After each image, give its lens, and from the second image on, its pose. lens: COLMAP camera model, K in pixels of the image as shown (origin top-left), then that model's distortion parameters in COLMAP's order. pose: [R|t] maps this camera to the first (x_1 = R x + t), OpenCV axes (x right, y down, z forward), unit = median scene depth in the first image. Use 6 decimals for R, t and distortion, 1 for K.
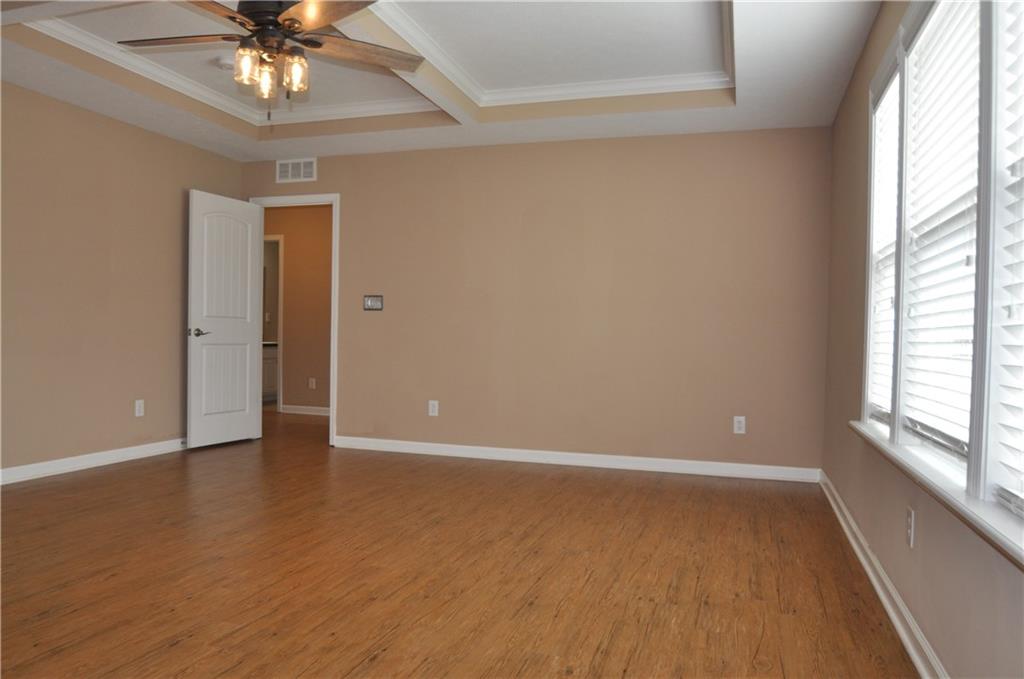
lens RADIAL K [[740.9, 0, 503.2], [0, 740.9, 369.2], [0, 0, 1]] dist [-0.038983, 0.007143]
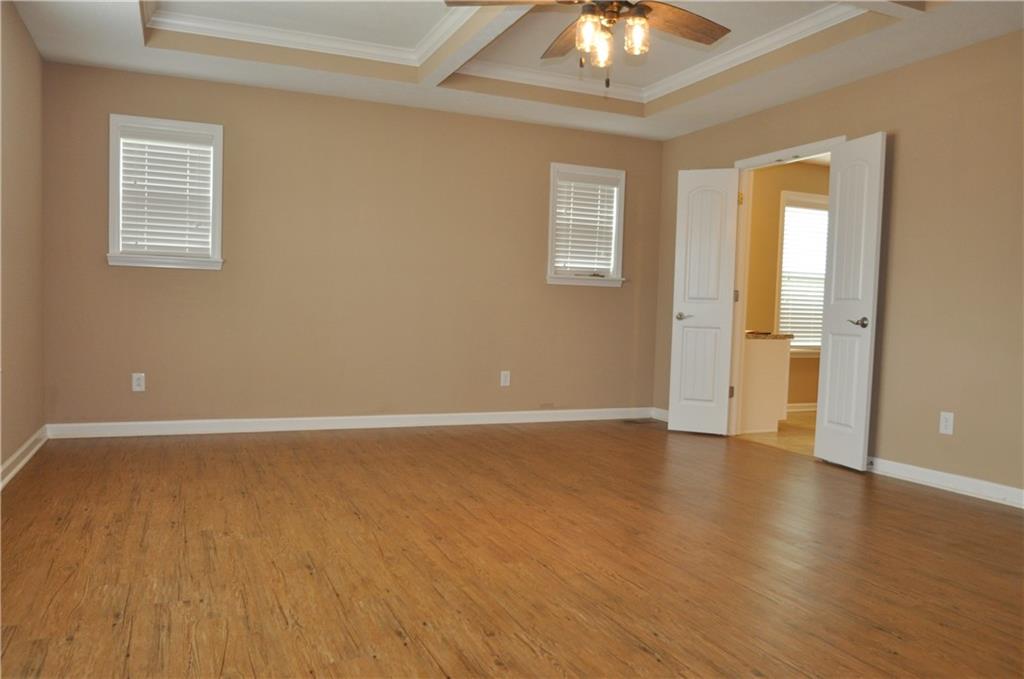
lens RADIAL K [[740.9, 0, 489.4], [0, 740.9, 341.0], [0, 0, 1]] dist [-0.038983, 0.007143]
pose [[-0.755609, -0.014233, -0.654868, 0.491811], [-0.072856, 0.995387, 0.062430, -0.060364], [0.650958, 0.094884, -0.753160, 1.824970]]
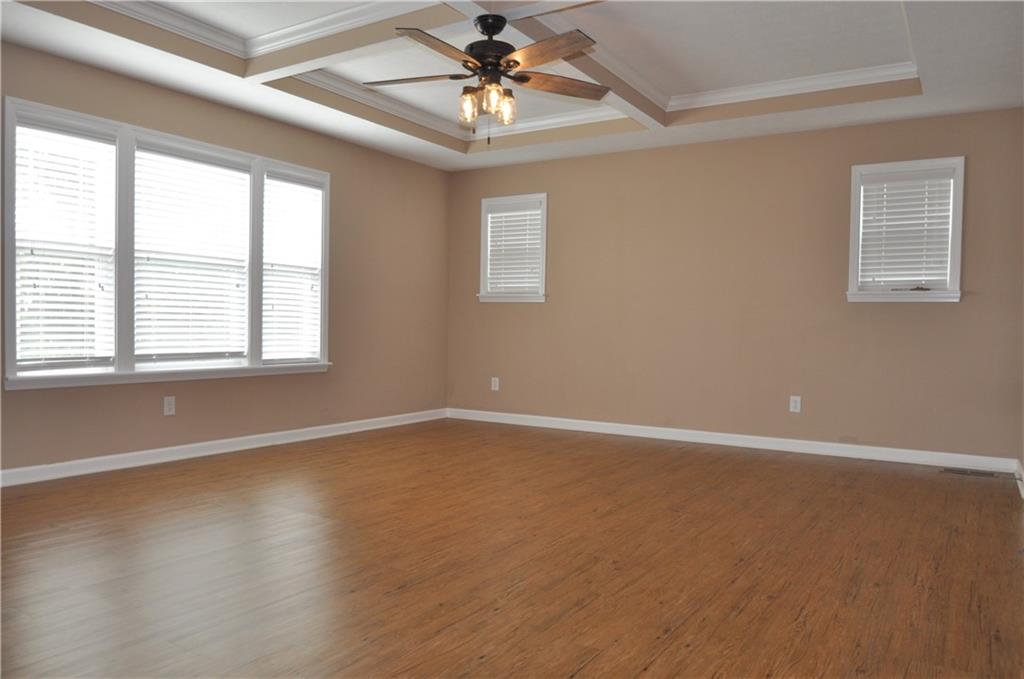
lens RADIAL K [[740.9, 0, 514.0], [0, 740.9, 335.8], [0, 0, 1]] dist [-0.038983, 0.007143]
pose [[-0.970814, -0.042976, 0.235954, -0.720823], [-0.029858, 0.997818, 0.058888, -0.104036], [-0.237970, 0.050124, -0.969978, 2.386270]]
